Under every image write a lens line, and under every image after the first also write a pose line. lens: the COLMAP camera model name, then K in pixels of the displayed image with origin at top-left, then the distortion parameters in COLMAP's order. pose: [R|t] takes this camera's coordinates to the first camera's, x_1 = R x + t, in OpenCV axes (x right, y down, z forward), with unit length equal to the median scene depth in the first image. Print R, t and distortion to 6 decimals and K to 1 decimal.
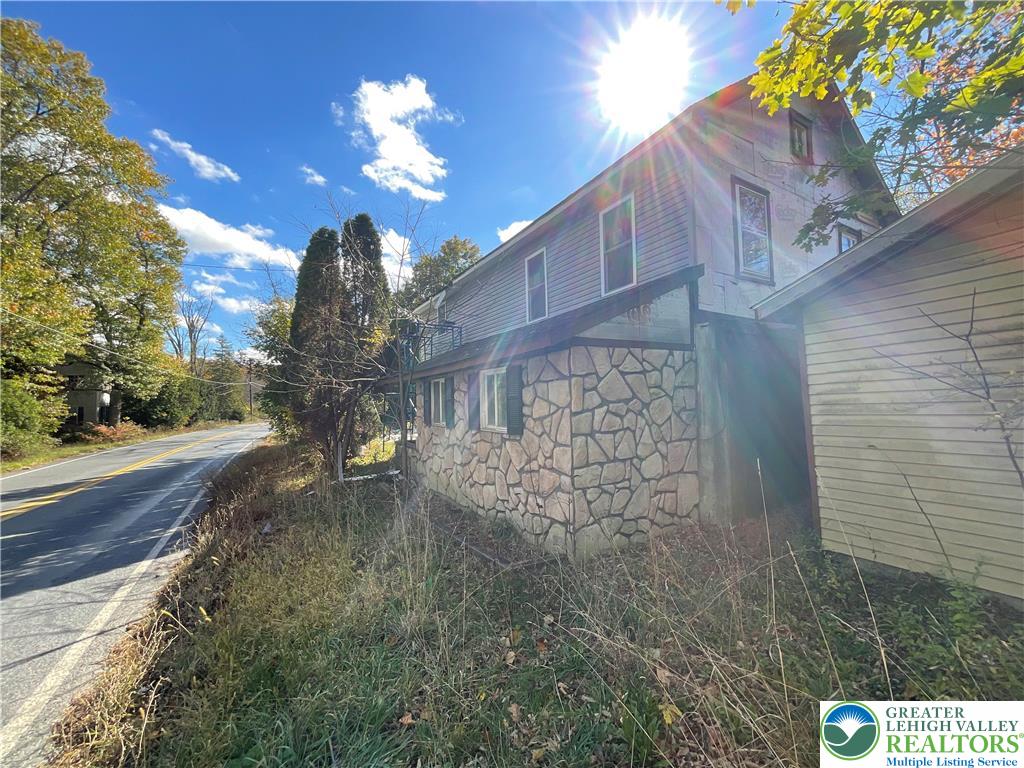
lens RADIAL K [[417.8, 0, 507.6], [0, 417.8, 385.6], [0, 0, 1]] dist [0.002230, 0.000533]
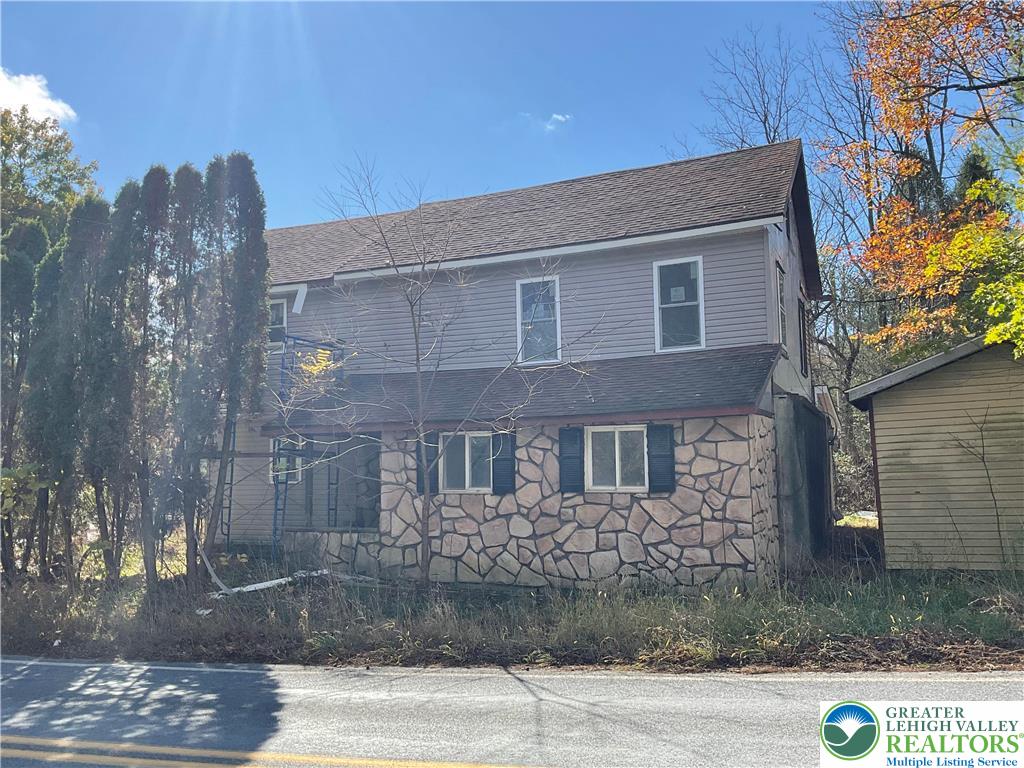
lens RADIAL K [[886.8, 0, 512.3], [0, 886.8, 382.5], [0, 0, 1]] dist [0.038757, -0.013651]
pose [[0.808914, 0.071838, 0.583521, -1.614164], [-0.028747, 0.996153, -0.082787, 0.041858], [-0.587224, 0.050193, 0.807867, -0.564398]]
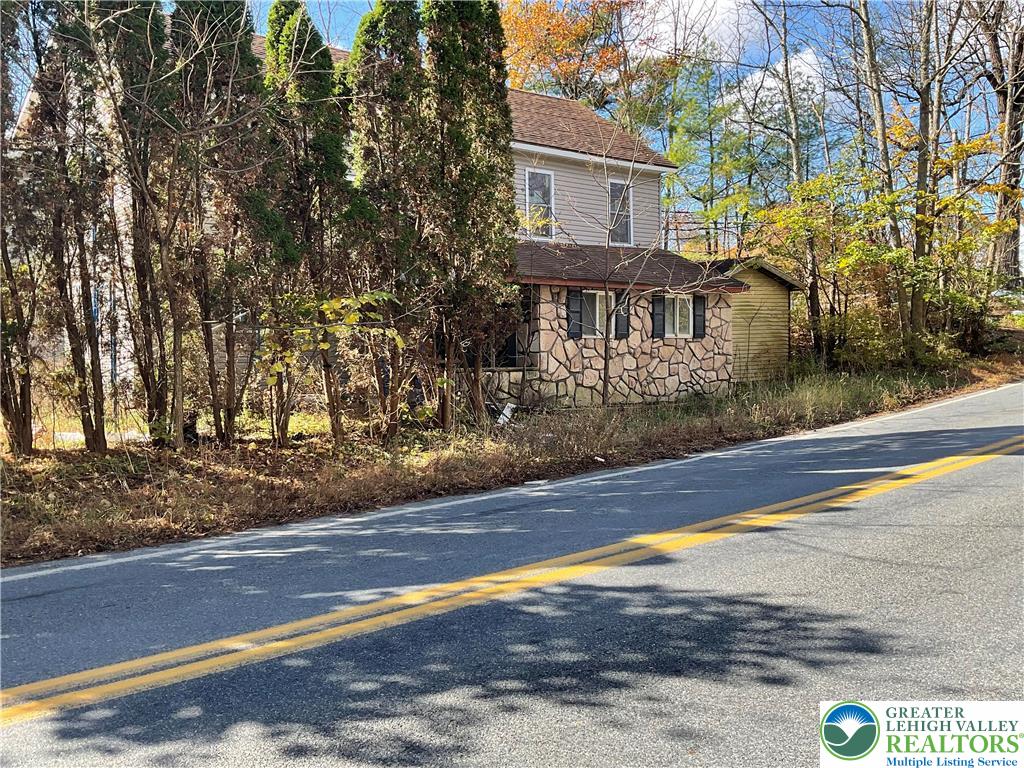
lens RADIAL K [[886.8, 0, 512.2], [0, 886.8, 383.3], [0, 0, 1]] dist [0.038757, -0.013651]
pose [[-0.169084, -0.016455, 0.985464, -3.395561], [-0.029995, 0.999483, 0.011543, 0.285468], [-0.985145, -0.027607, -0.169490, 2.386362]]
